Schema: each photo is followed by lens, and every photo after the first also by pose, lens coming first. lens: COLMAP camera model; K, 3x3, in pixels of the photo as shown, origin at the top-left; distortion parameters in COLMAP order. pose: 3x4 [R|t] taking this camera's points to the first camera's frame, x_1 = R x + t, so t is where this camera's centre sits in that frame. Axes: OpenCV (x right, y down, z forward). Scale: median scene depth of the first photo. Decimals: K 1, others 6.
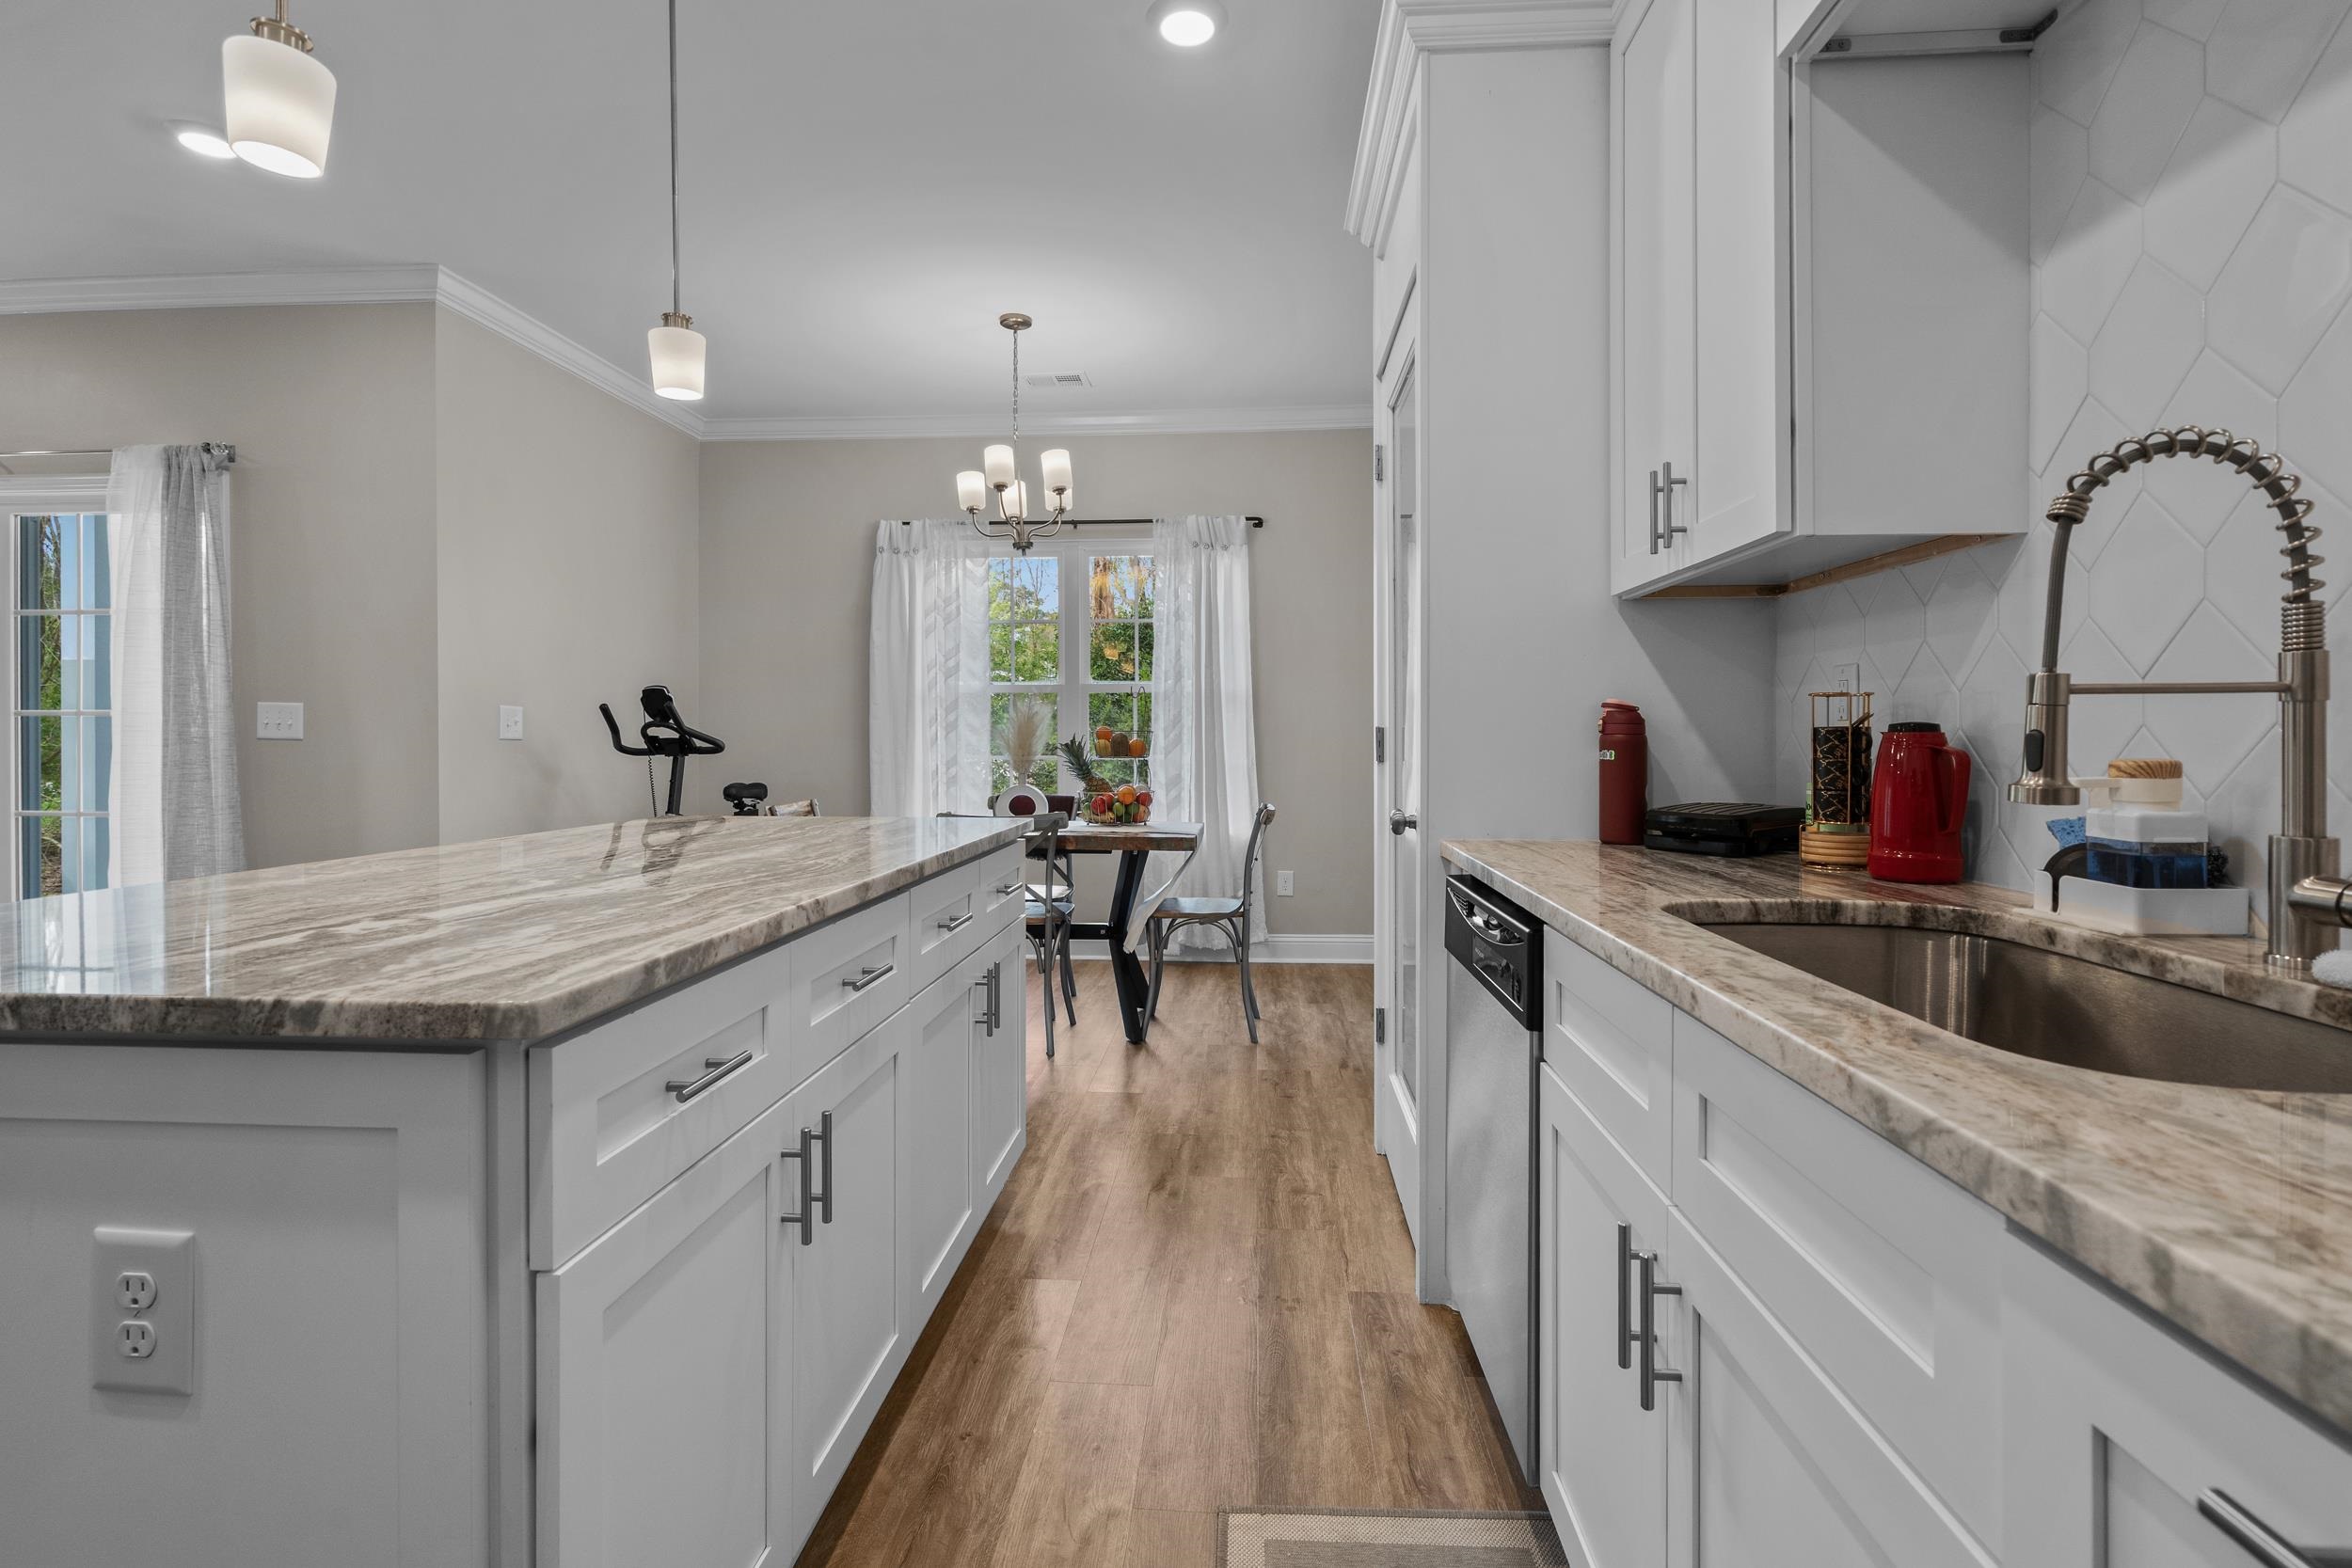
lens RADIAL K [[1110.7, 0, 1176.4], [0, 1110.7, 750.7], [0, 0, 1]] dist [-0.000718, 0.000659]
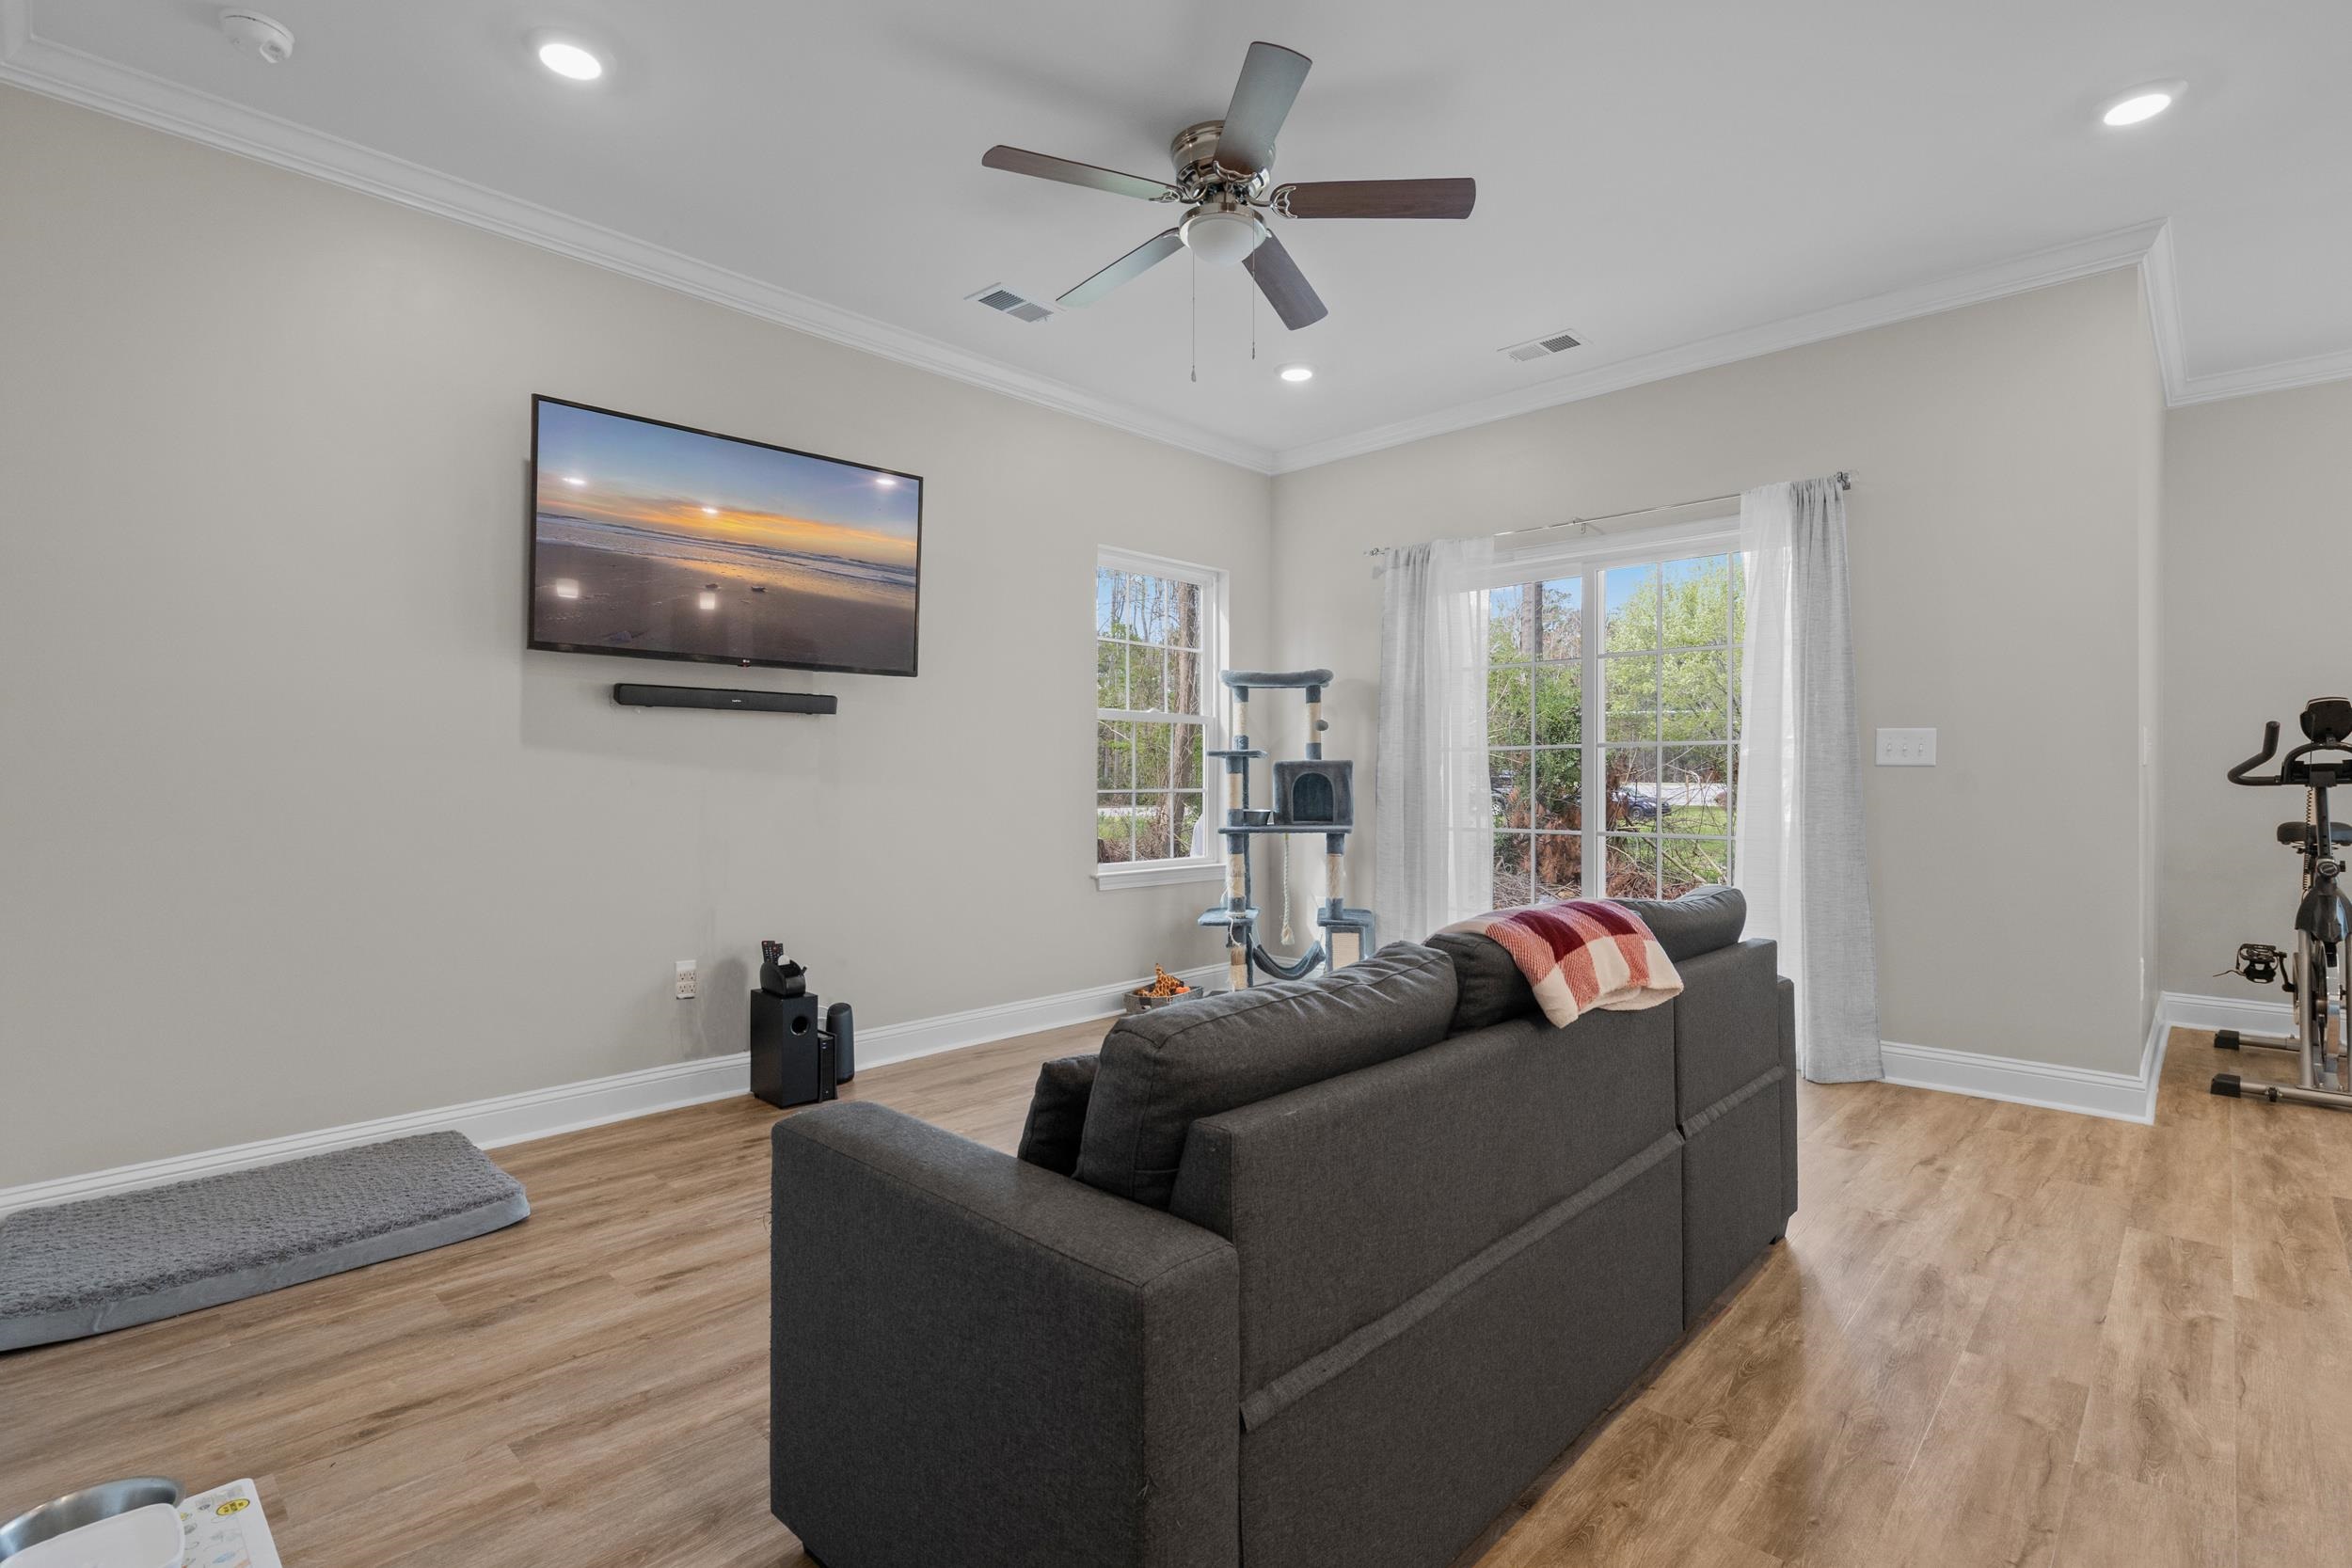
lens RADIAL K [[1110.7, 0, 1176.4], [0, 1110.7, 750.7], [0, 0, 1]] dist [-0.000718, 0.000659]
pose [[0.770068, -0.018526, -0.637692, -0.556016], [-0.006126, 0.999317, -0.036431, 0.013060], [0.637932, 0.031961, 0.769429, -0.120614]]
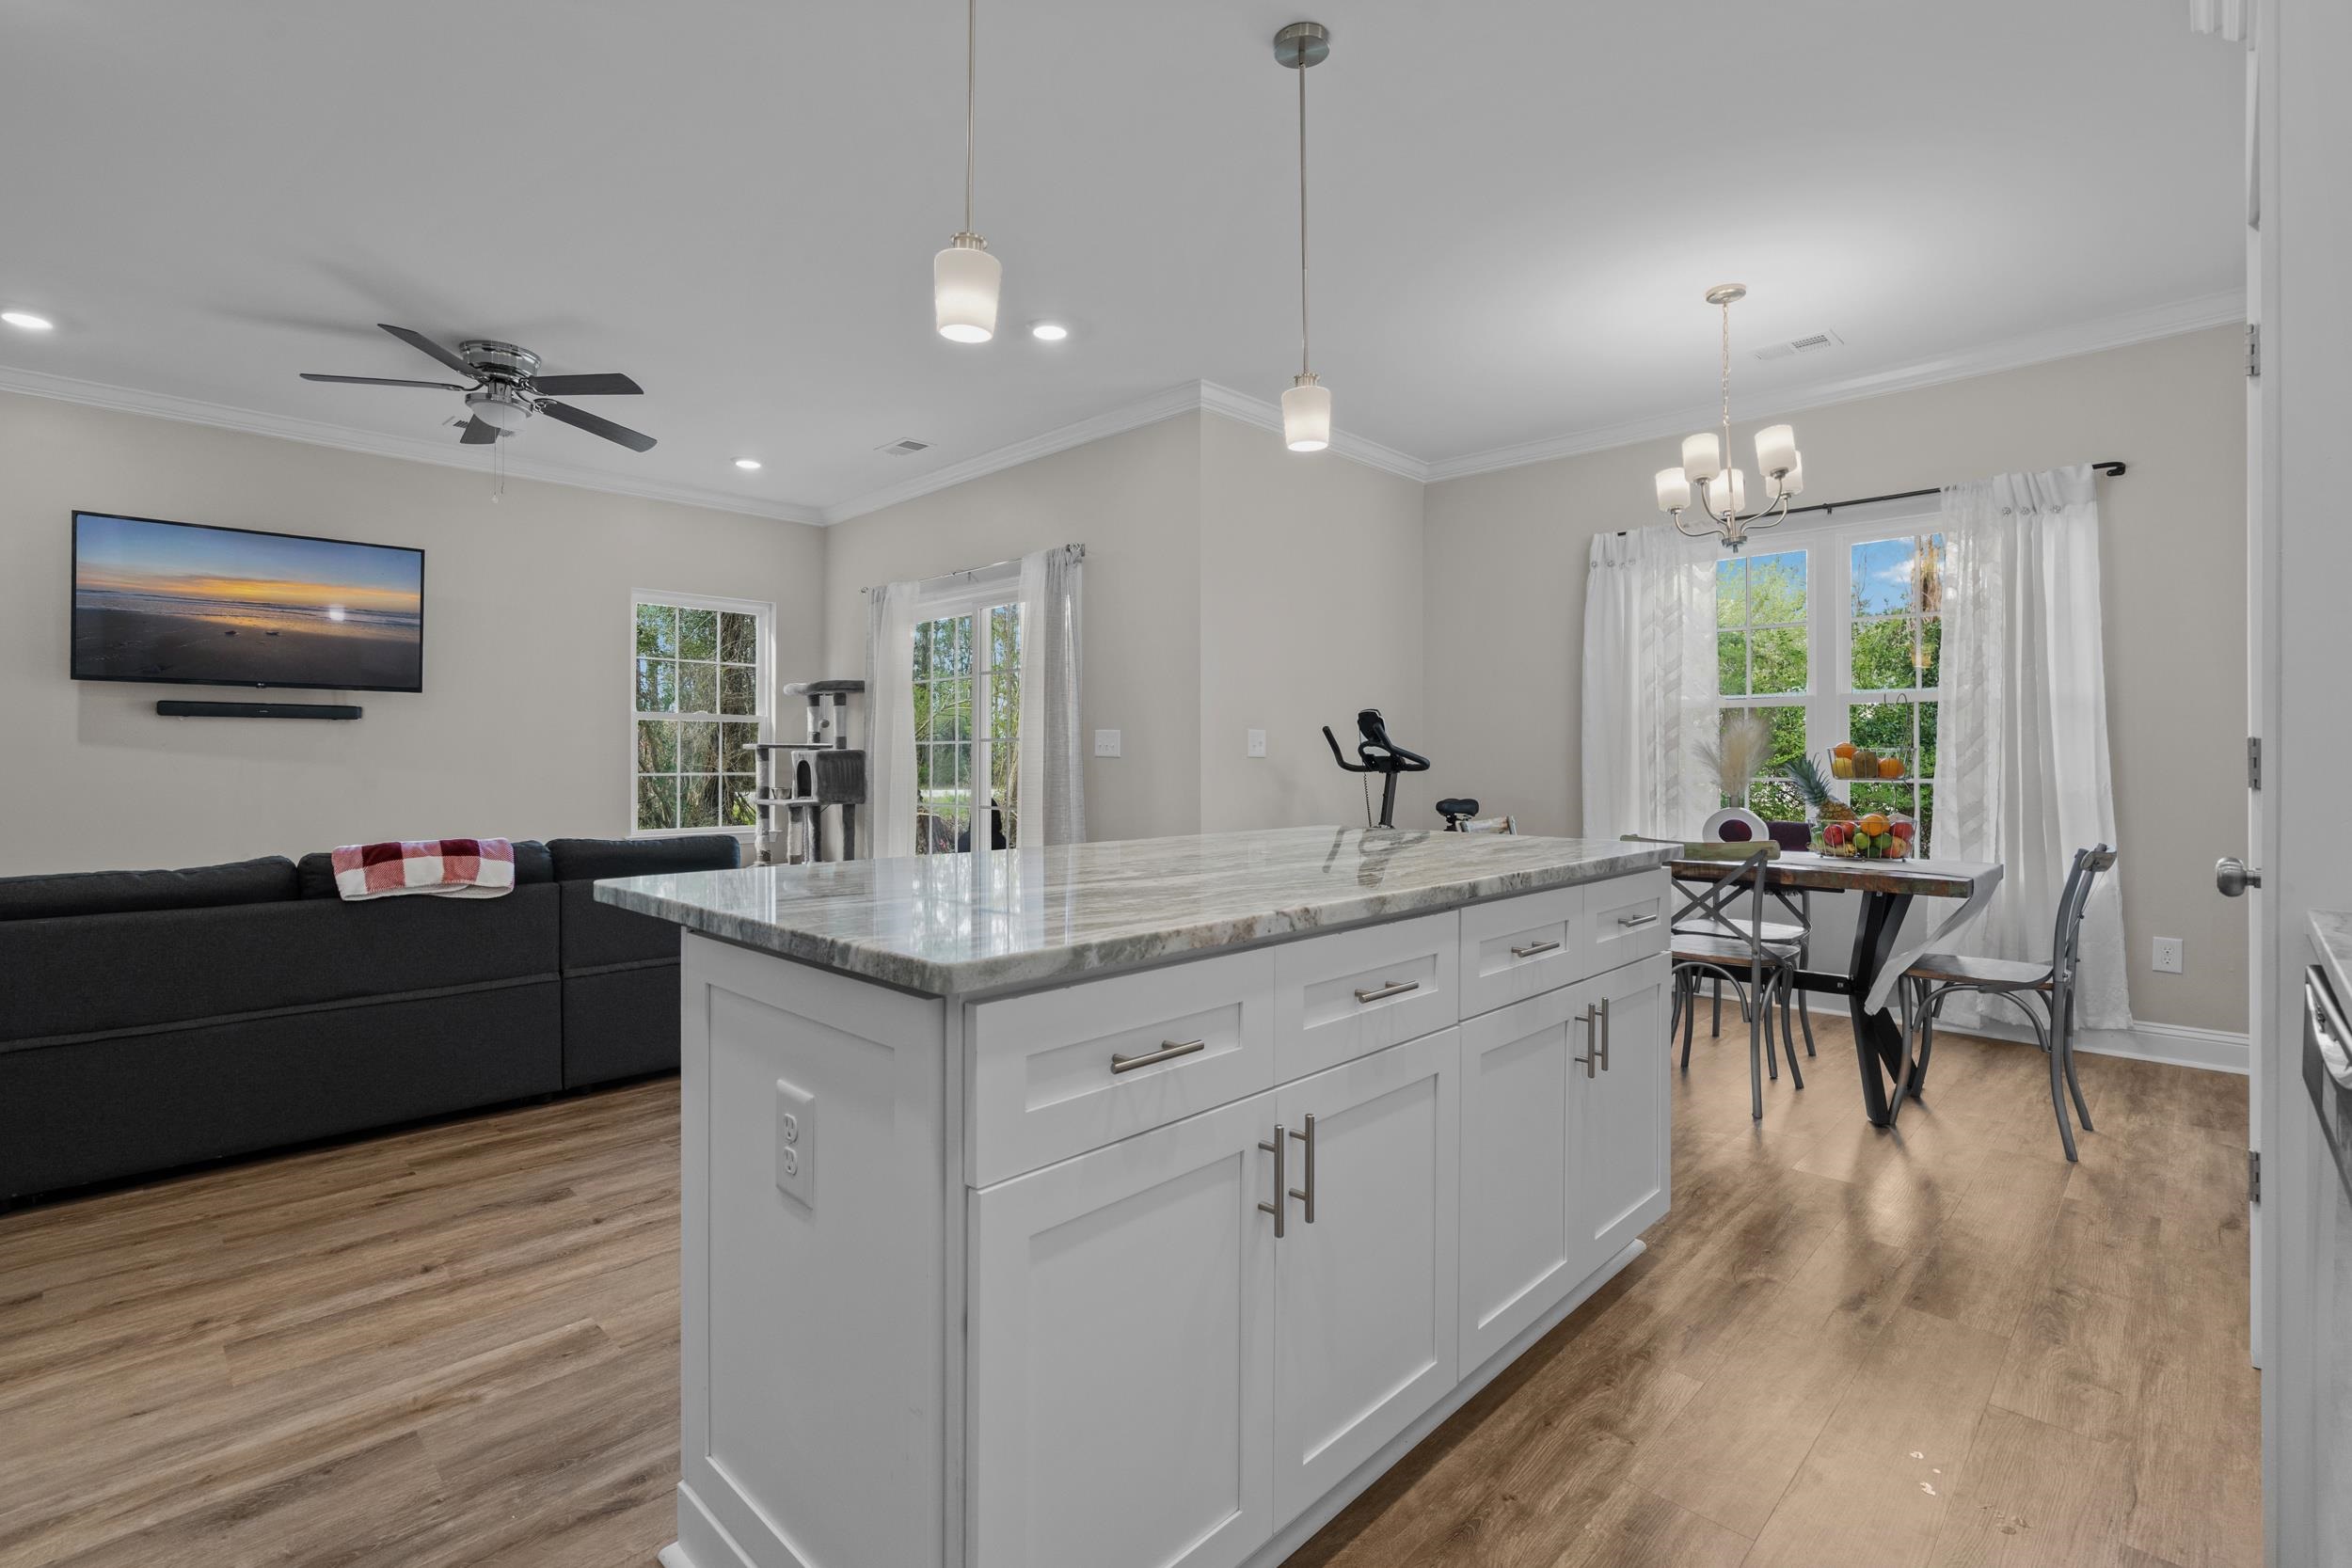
lens RADIAL K [[1066.6, 0, 1178.1], [0, 1066.6, 760.0], [0, 0, 1]] dist [-0.000820, 0.000260]
pose [[0.759705, 0.001454, -0.650267, 0.083383], [-0.007810, 0.999946, -0.006889, 0.001311], [0.650221, 0.010312, 0.759675, 0.058571]]
